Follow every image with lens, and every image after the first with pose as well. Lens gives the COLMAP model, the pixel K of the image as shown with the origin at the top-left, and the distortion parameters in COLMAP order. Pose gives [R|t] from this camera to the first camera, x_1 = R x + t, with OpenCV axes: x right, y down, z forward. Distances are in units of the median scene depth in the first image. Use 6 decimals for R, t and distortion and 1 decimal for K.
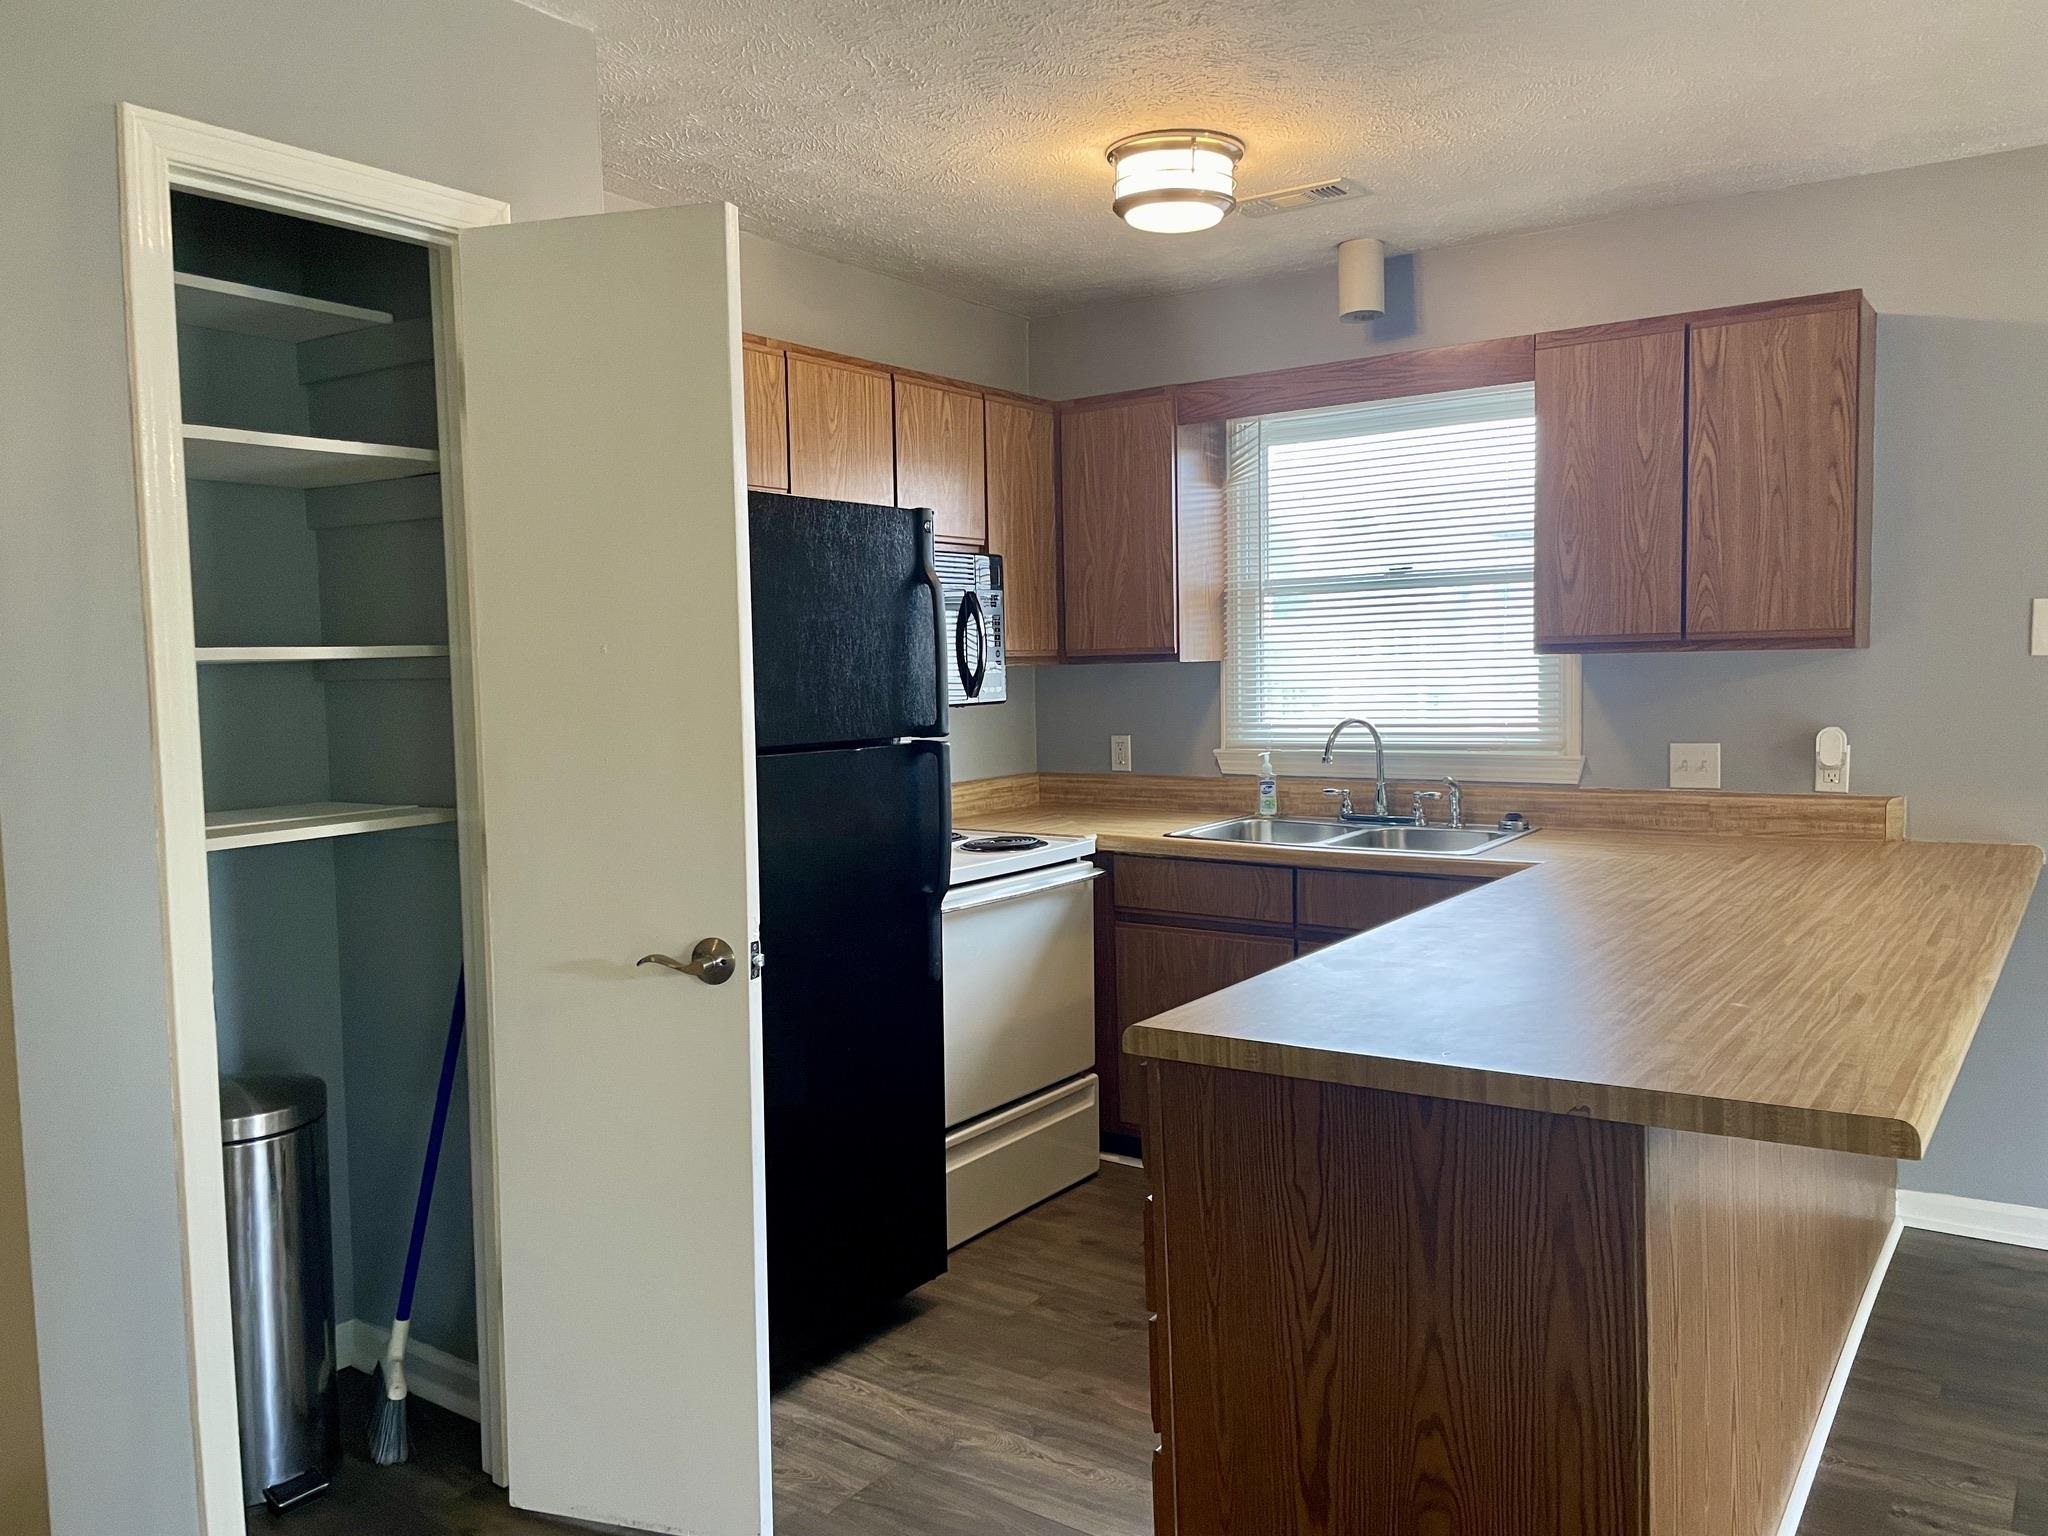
lens RADIAL K [[1560.4, 0, 1024.6], [0, 1560.4, 777.3], [0, 0, 1]] dist [0.080127, -0.098295]
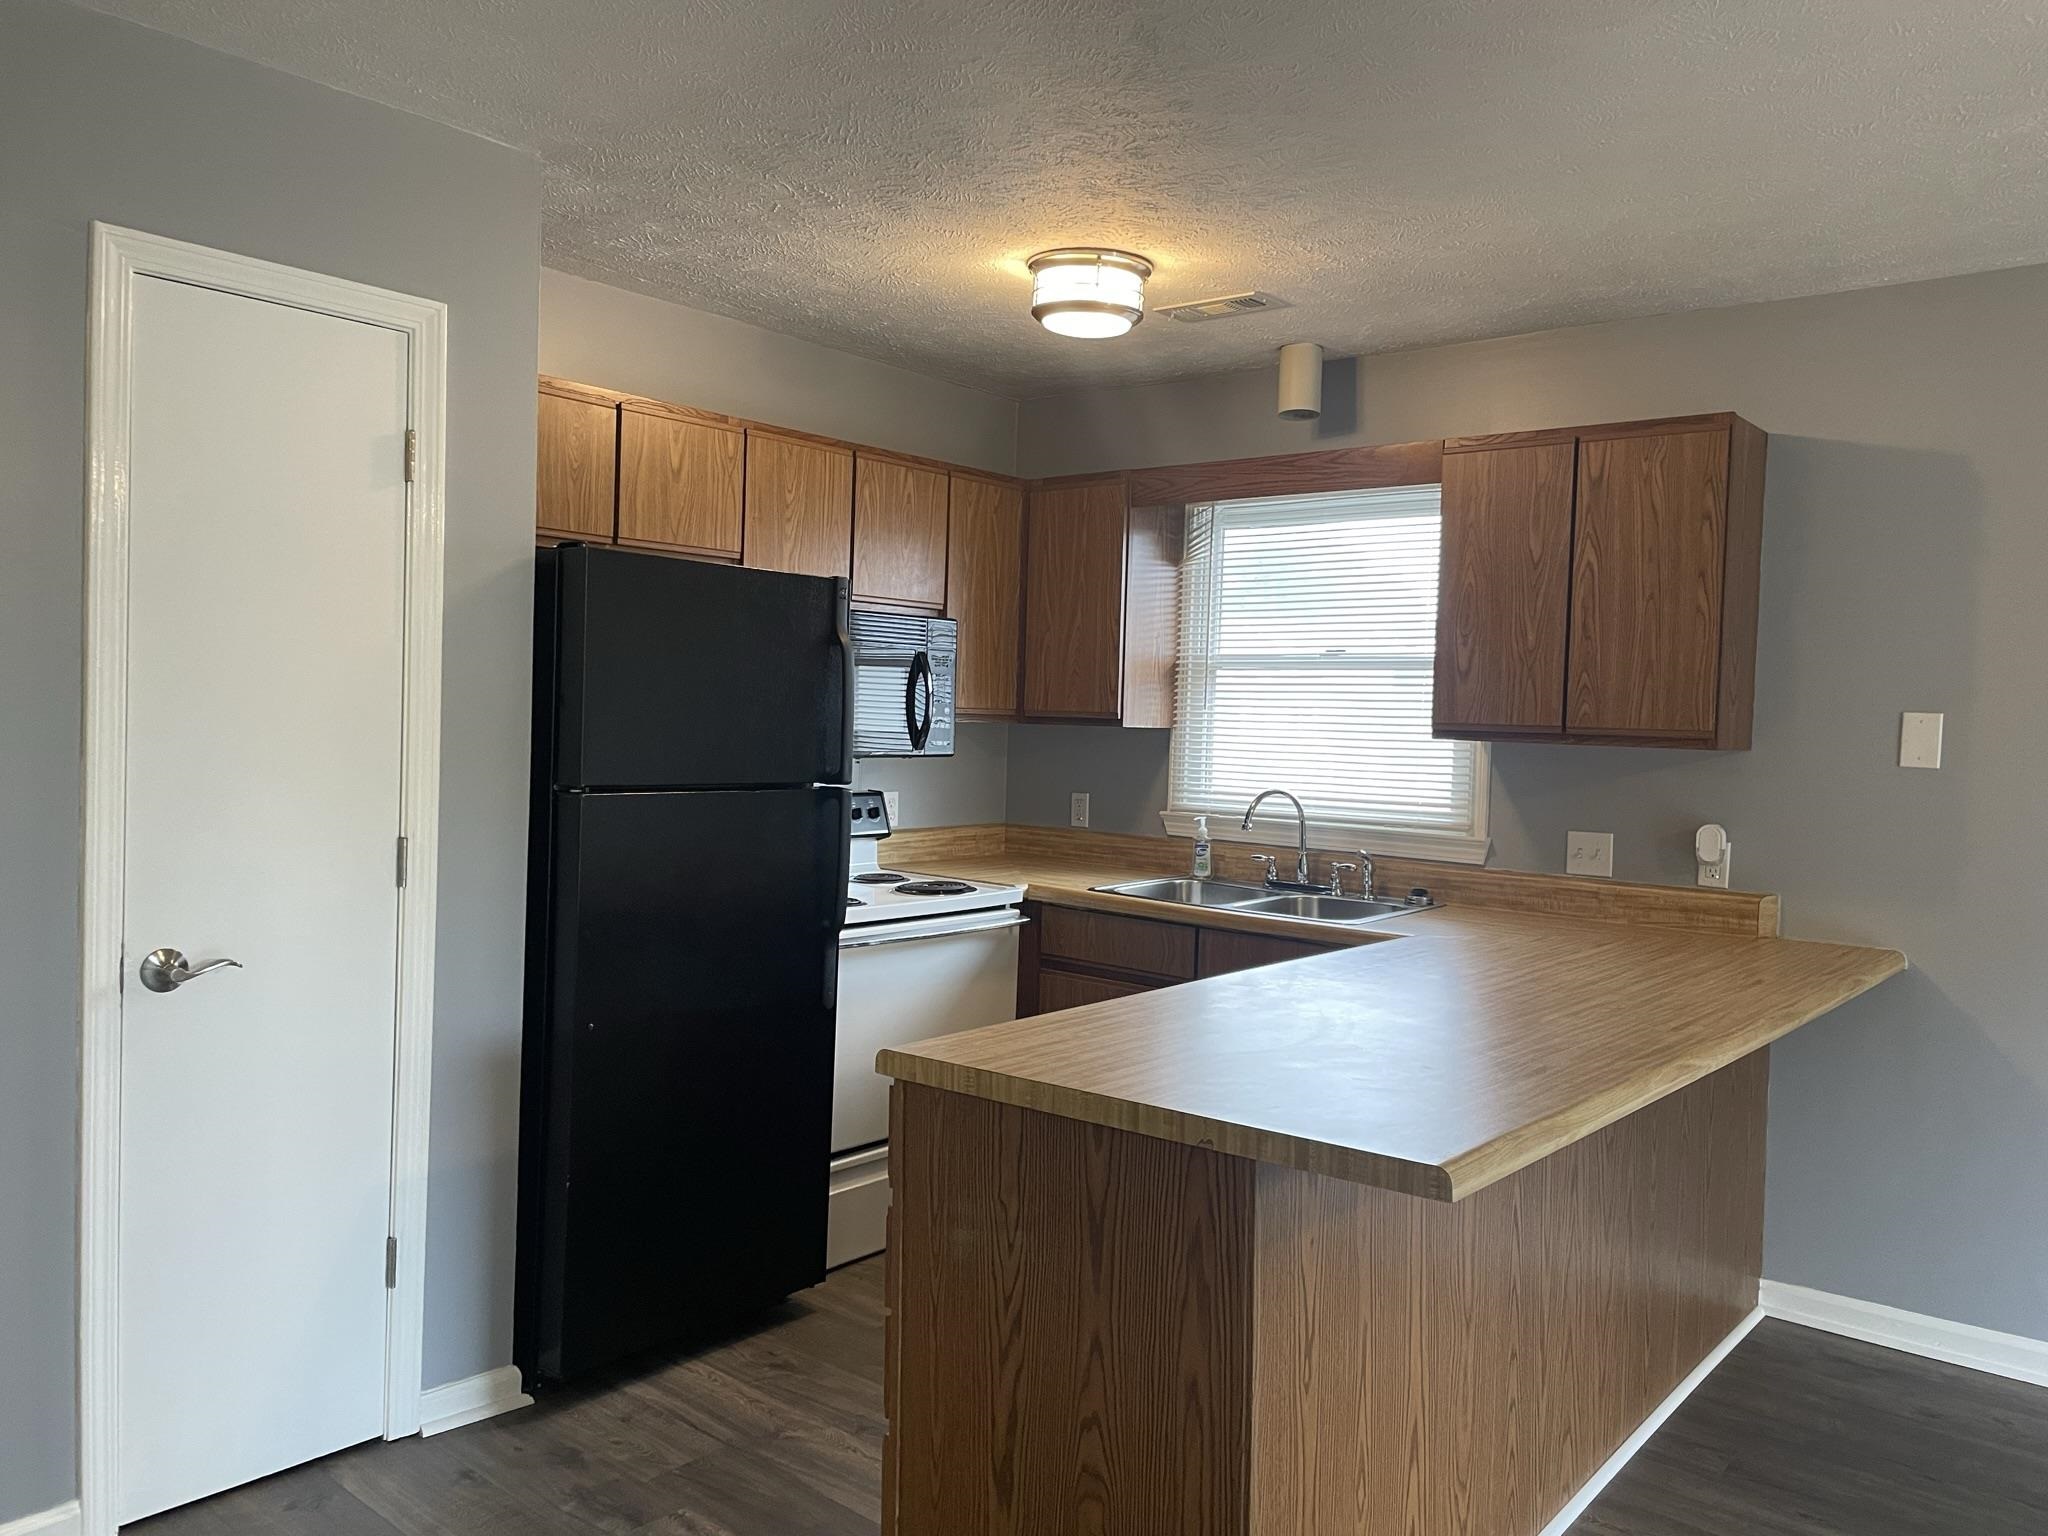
lens RADIAL K [[1560.4, 0, 1024.3], [0, 1560.4, 764.1], [0, 0, 1]] dist [0.080127, -0.098295]
pose [[0.995346, 0.055336, -0.078899, 0.140583], [-0.058473, 0.997565, -0.038025, -0.005394], [0.076603, 0.042462, 0.996157, -0.071930]]
